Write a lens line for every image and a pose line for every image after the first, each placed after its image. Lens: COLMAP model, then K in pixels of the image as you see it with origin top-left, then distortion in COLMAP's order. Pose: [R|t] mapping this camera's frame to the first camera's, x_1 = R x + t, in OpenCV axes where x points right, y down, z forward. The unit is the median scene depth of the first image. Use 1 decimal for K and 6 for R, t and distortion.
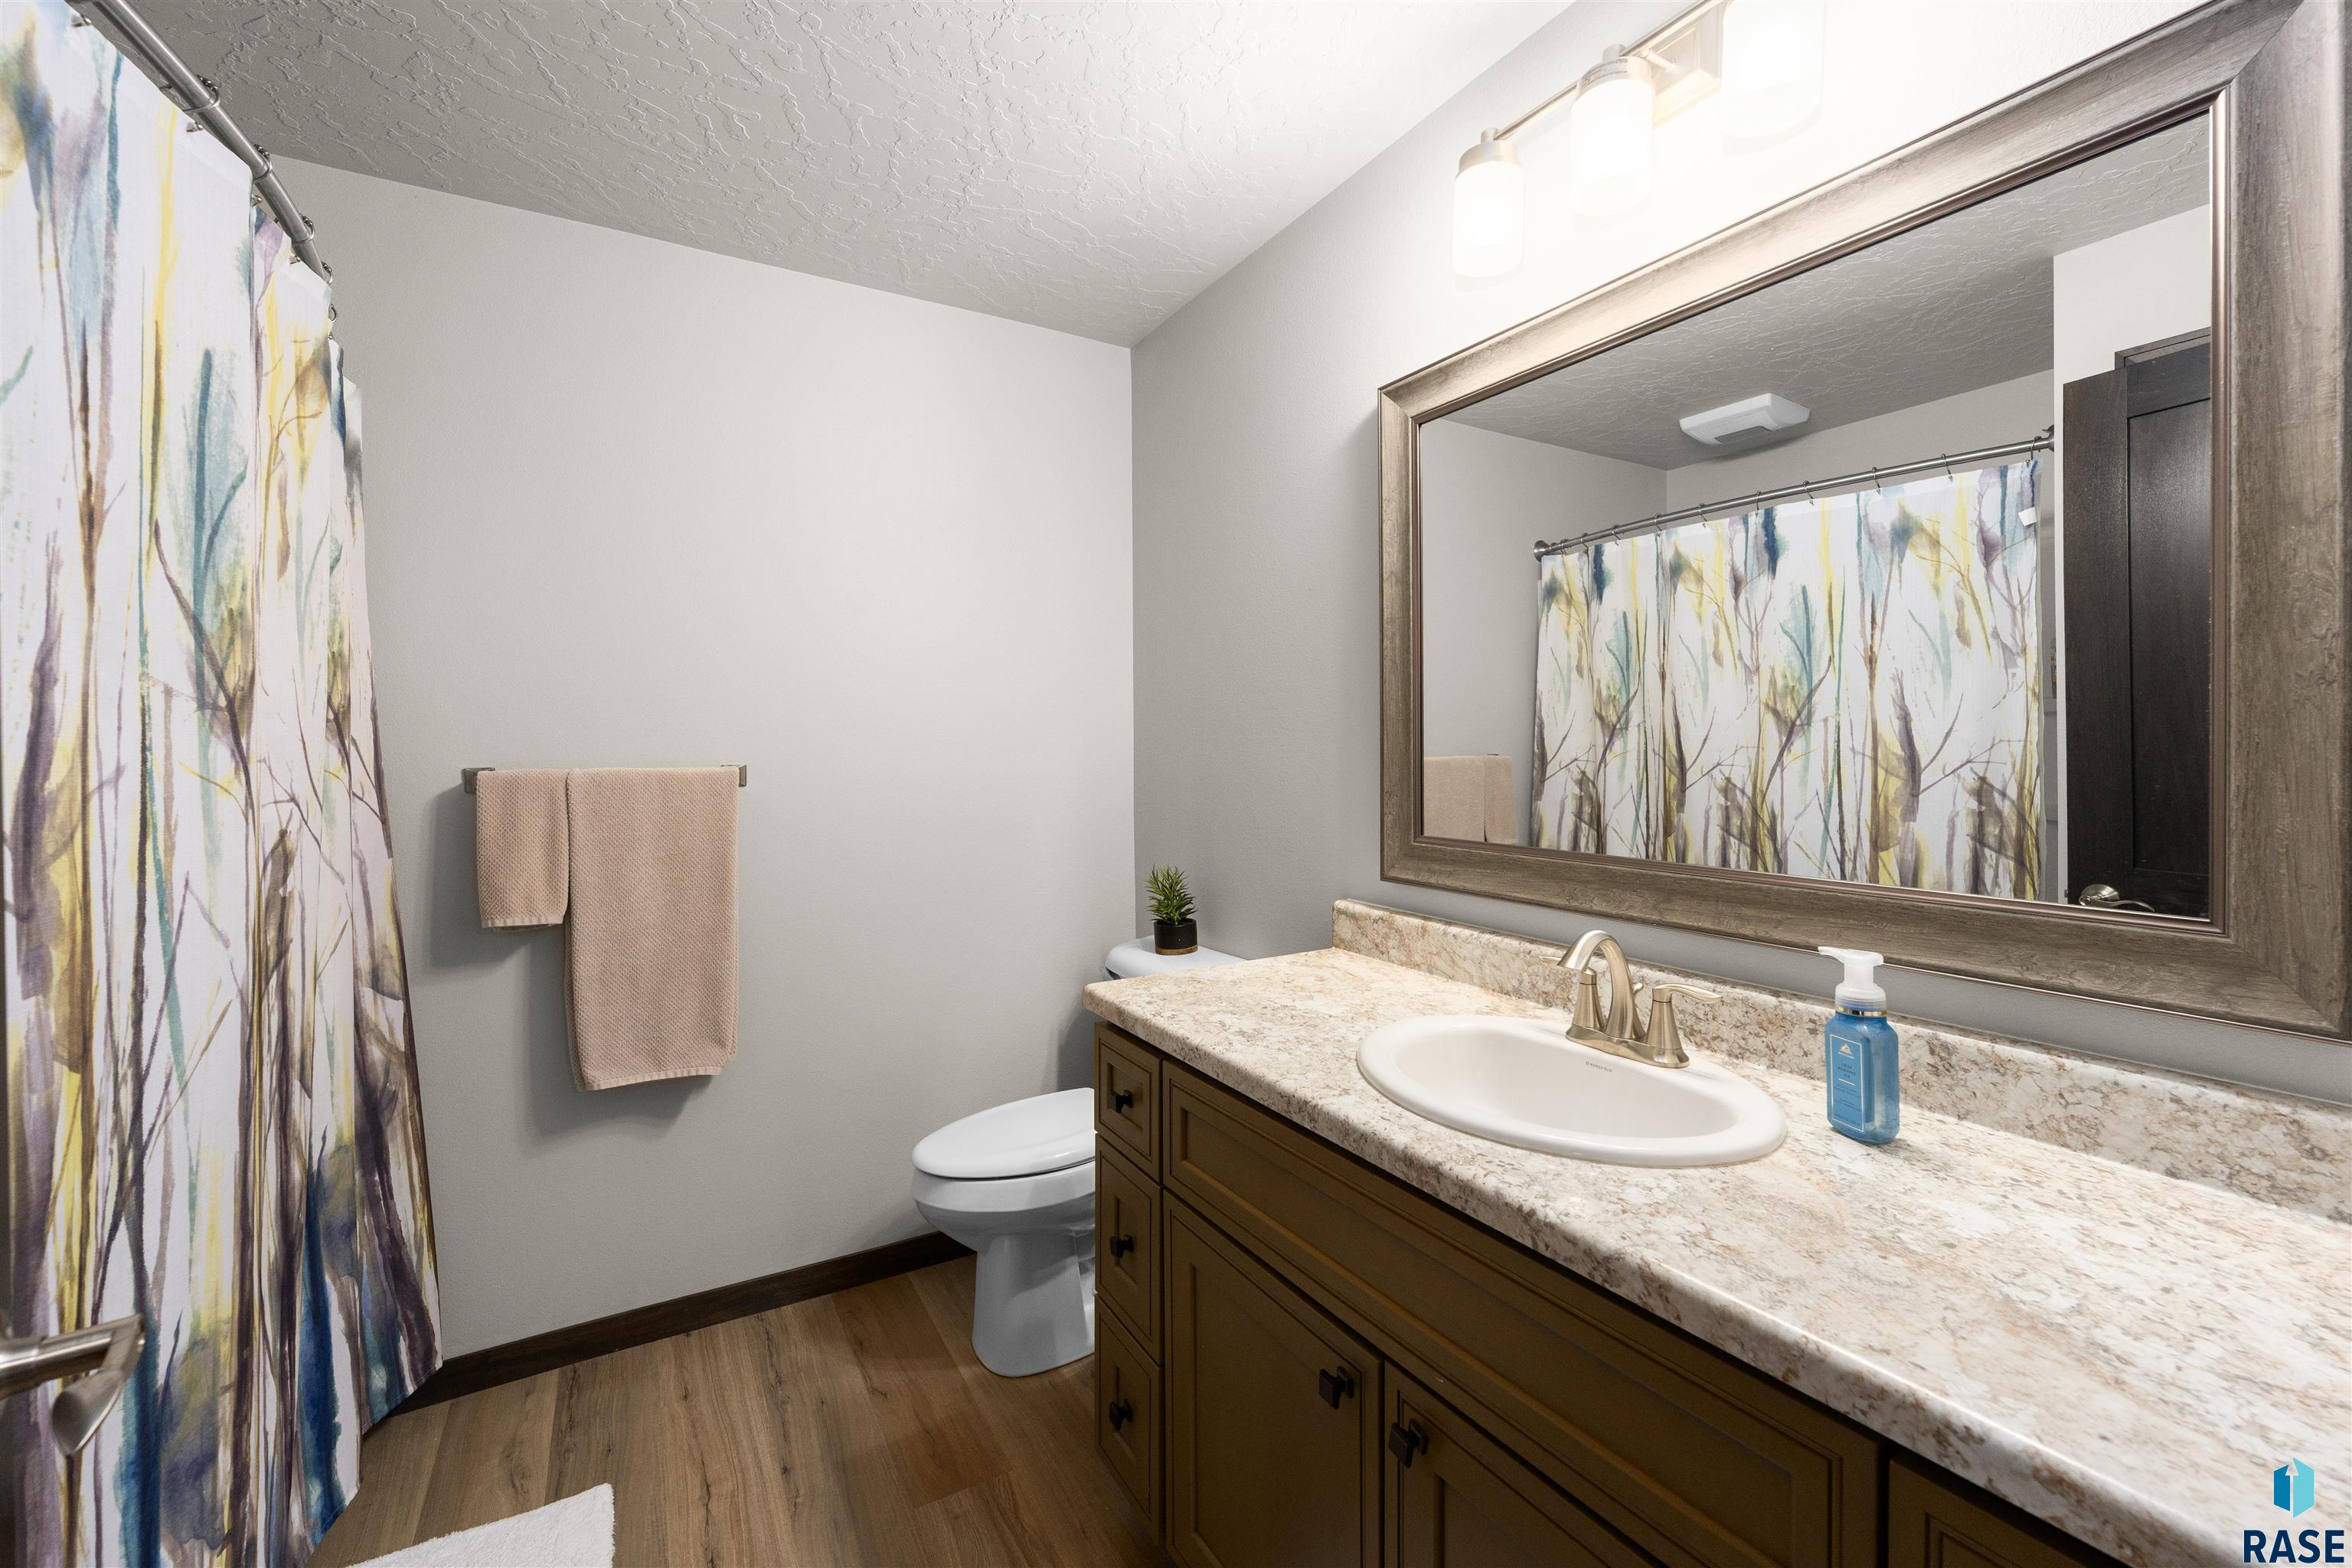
lens RADIAL K [[971.7, 0, 1173.4], [0, 971.7, 740.8], [0, 0, 1]] dist [-0.000032, -0.000104]
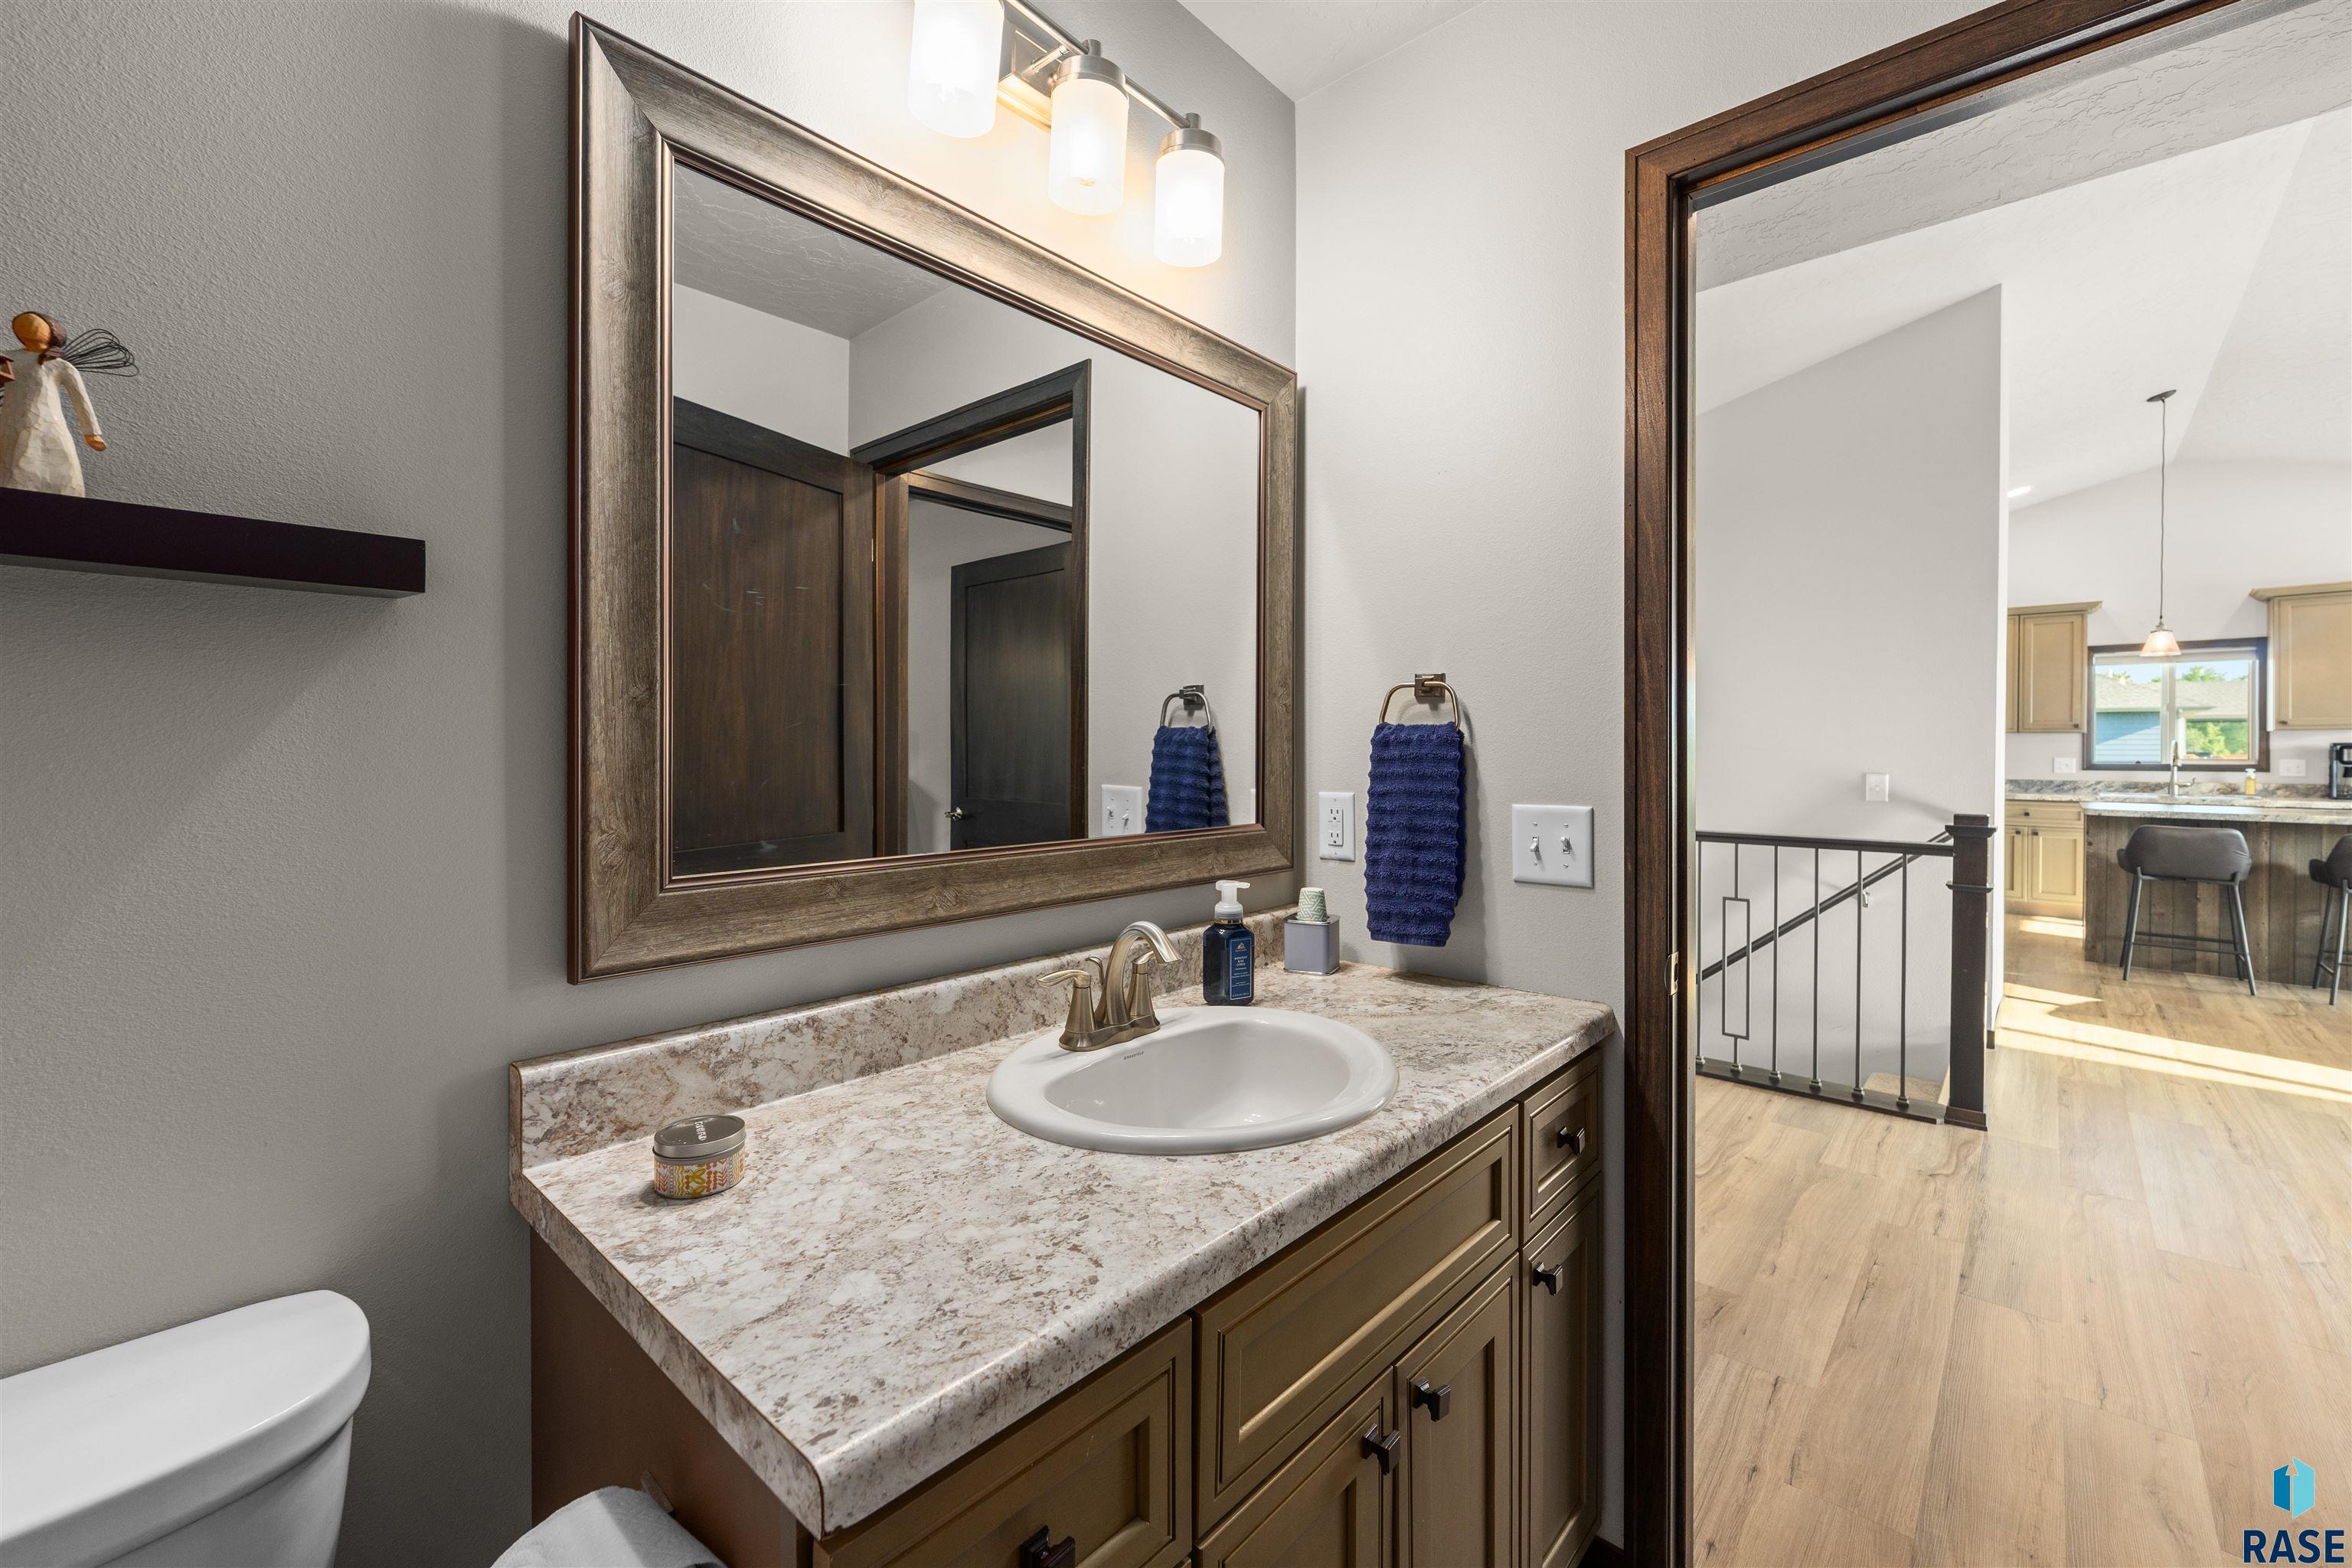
lens RADIAL K [[971.7, 0, 1173.4], [0, 971.7, 740.8], [0, 0, 1]] dist [-0.000032, -0.000104]
pose [[-0.297507, 0.005646, 0.954703, -0.486422], [0.004254, 0.999980, -0.004588, 0.023092], [-0.954710, 0.002696, -0.297525, 1.163366]]
